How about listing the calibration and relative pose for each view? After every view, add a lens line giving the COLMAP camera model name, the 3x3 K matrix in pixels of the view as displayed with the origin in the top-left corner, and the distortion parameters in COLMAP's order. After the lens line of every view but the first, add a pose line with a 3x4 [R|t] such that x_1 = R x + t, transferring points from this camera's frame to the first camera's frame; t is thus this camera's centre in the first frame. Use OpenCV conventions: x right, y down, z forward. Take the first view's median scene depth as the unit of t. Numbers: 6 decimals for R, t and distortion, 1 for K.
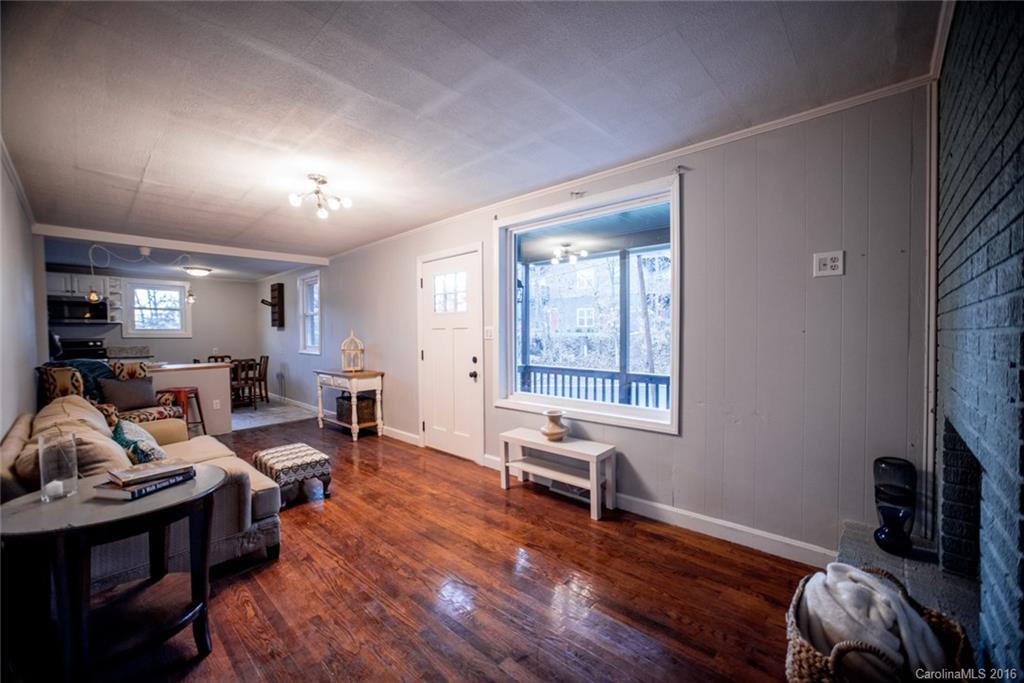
lens RADIAL K [[409.9, 0, 512.0], [0, 409.9, 341.5], [0, 0, 1]] dist [-0.047060, 0.018581]
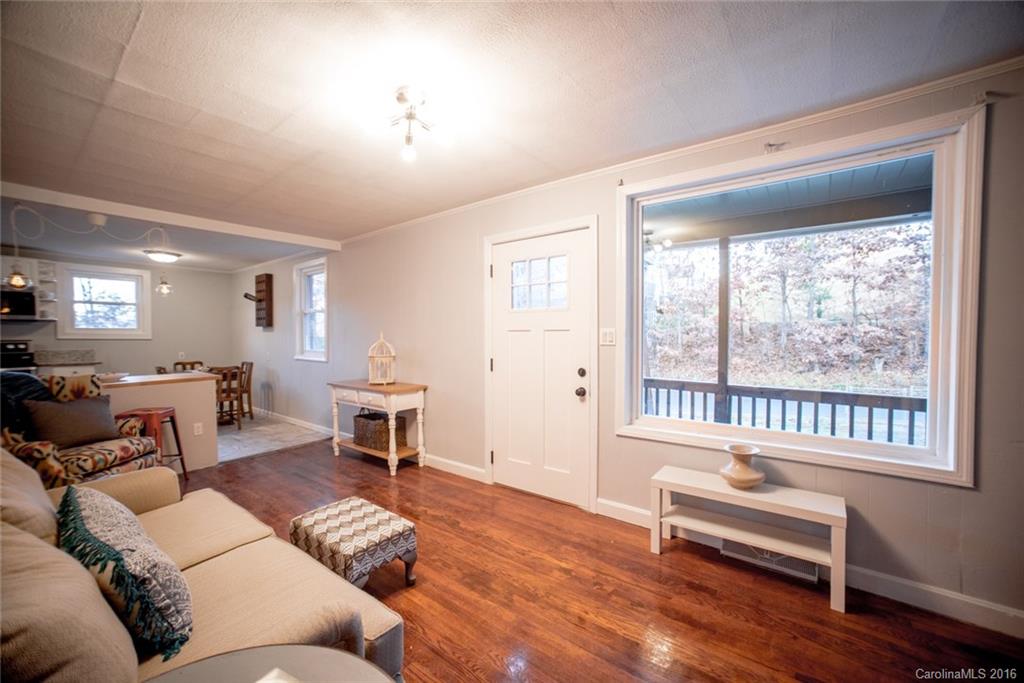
lens RADIAL K [[409.9, 0, 512.0], [0, 409.9, 341.5], [0, 0, 1]] dist [-0.047060, 0.018581]
pose [[0.996174, 0.004612, 0.087271, -0.251479], [-0.004142, 0.999976, -0.005557, -0.006265], [-0.087294, 0.005174, 0.996169, 0.232689]]
